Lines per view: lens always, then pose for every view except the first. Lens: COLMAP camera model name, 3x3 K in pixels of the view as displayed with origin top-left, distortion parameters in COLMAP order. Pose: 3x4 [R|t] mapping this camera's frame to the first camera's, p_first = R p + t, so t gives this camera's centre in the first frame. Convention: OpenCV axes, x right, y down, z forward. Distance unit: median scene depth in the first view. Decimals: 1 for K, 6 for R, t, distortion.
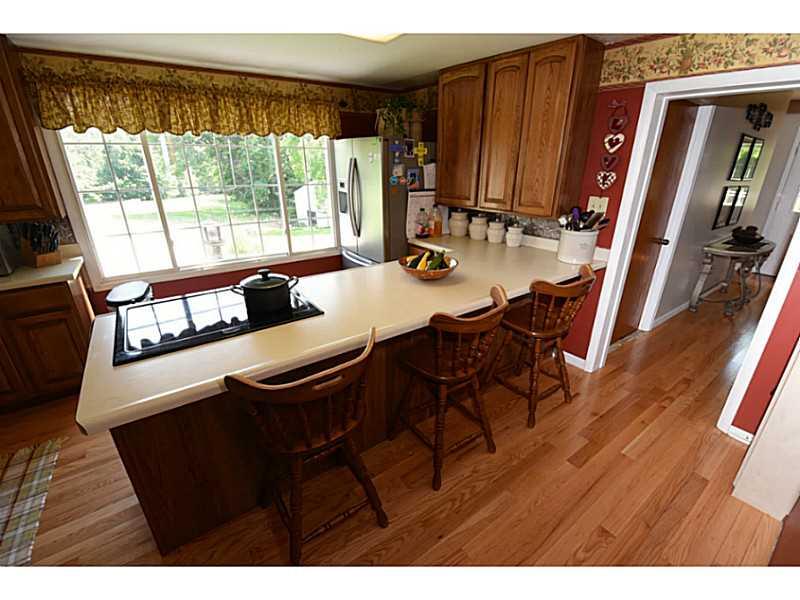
lens RADIAL K [[351.9, 0, 411.7], [0, 351.9, 300.3], [0, 0, 1]] dist [0.004031, -0.017487]
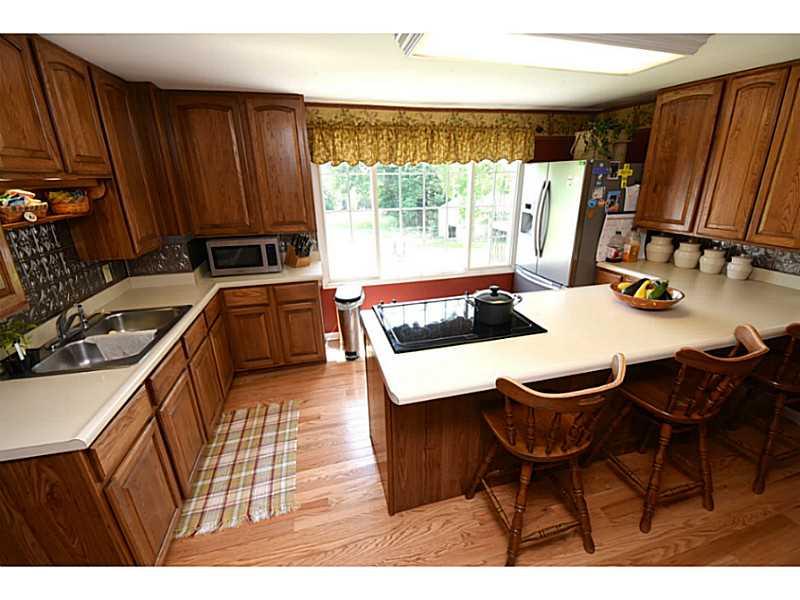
lens RADIAL K [[351.9, 0, 411.7], [0, 351.9, 300.3], [0, 0, 1]] dist [0.004031, -0.017487]
pose [[0.928089, 0.097842, -0.359274, -0.141192], [-0.112850, 0.993390, -0.020983, 0.006557], [0.354847, 0.060018, 0.932996, -0.078869]]
